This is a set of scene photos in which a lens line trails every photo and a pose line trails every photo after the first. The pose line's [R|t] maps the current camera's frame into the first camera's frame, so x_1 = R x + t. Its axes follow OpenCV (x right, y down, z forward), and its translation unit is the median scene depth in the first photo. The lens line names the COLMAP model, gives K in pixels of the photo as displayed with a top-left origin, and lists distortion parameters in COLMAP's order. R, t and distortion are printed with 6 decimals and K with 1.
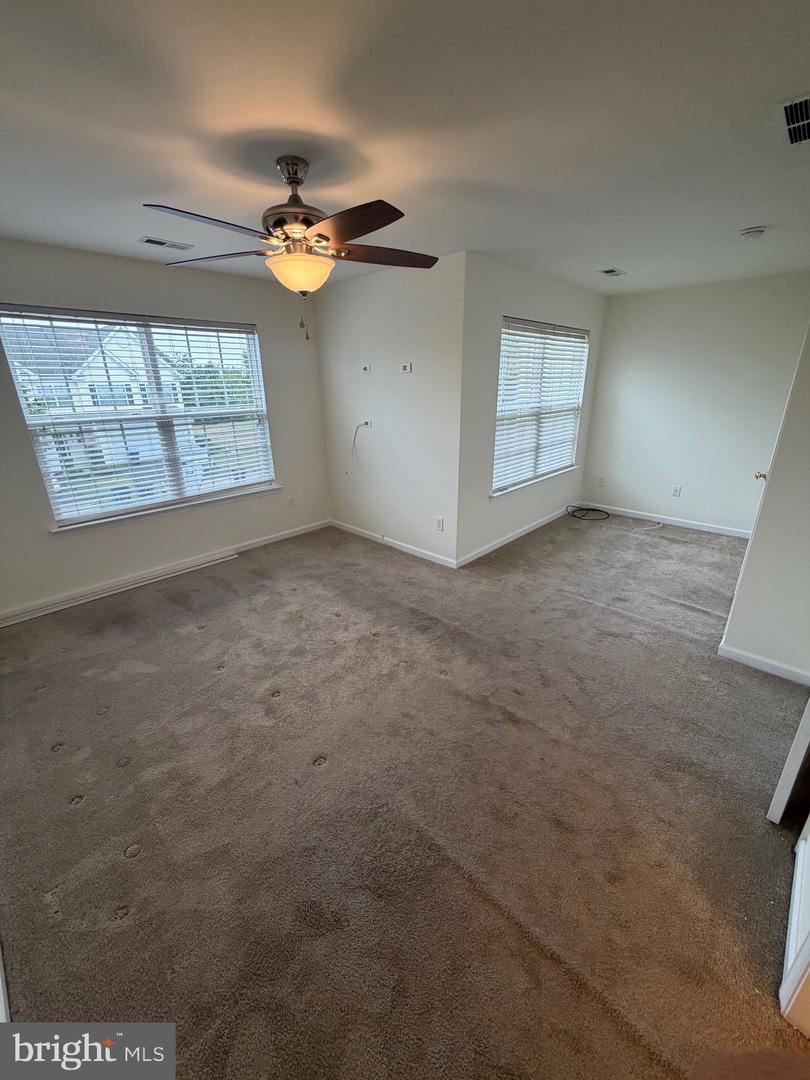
lens RADIAL K [[430.3, 0, 407.3], [0, 430.3, 538.5], [0, 0, 1]] dist [-0.001069, 0.001110]
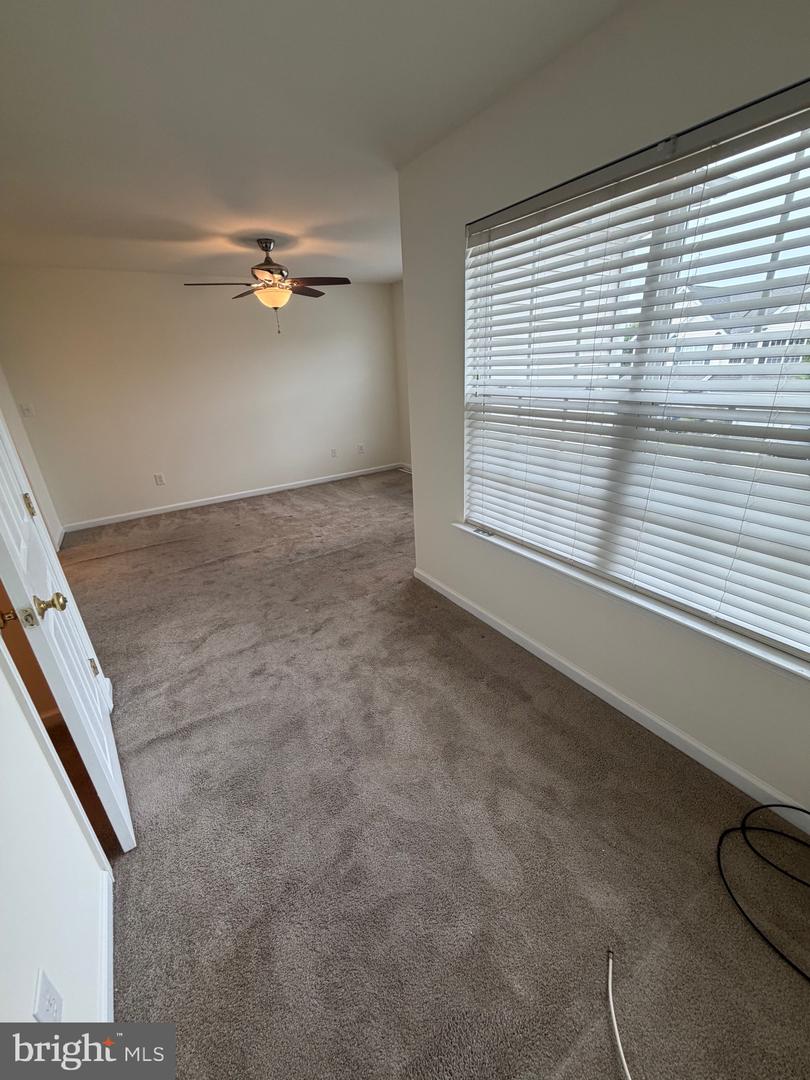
lens RADIAL K [[430.3, 0, 407.3], [0, 430.3, 538.5], [0, 0, 1]] dist [-0.001069, 0.001110]
pose [[-0.235940, 0.392043, -0.889177, 0.871548], [-0.285804, 0.846546, 0.449084, -0.381652], [0.928789, 0.360087, -0.087687, 1.077527]]
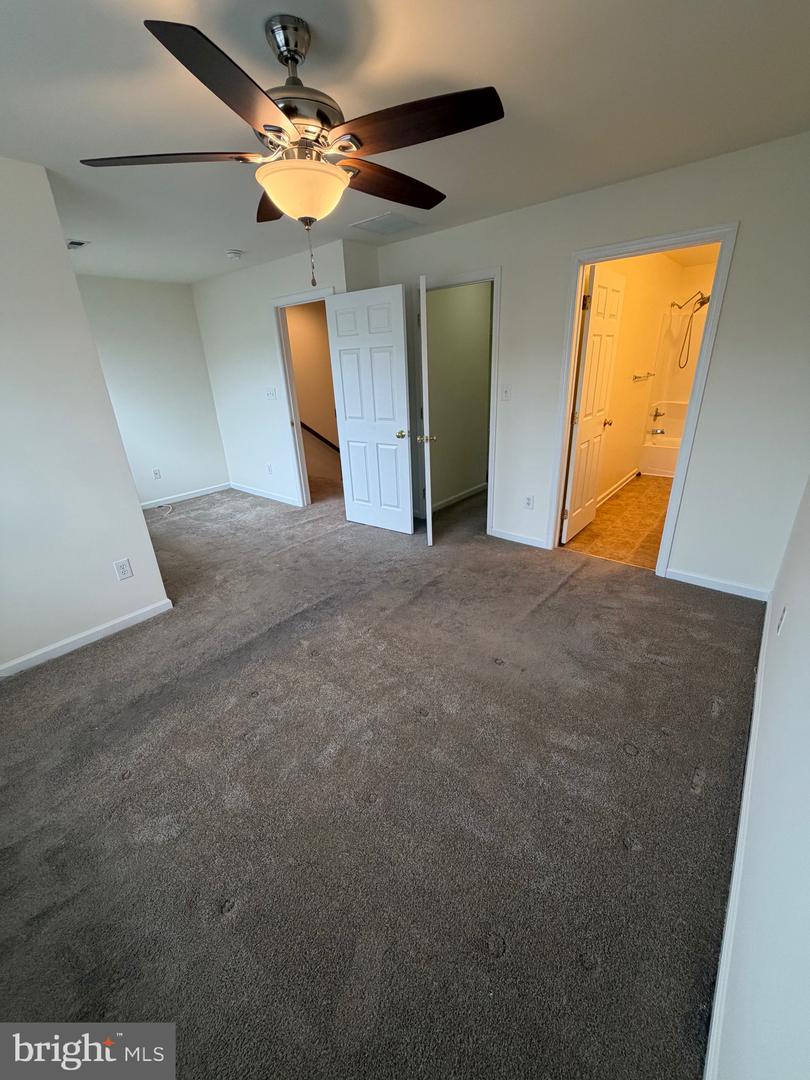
lens RADIAL K [[430.3, 0, 407.3], [0, 430.3, 538.5], [0, 0, 1]] dist [-0.001069, 0.001110]
pose [[-0.064930, -0.366682, 0.928078, -0.611446], [0.383276, 0.849540, 0.362466, -0.160309], [-0.921349, 0.379245, 0.085380, 0.520352]]
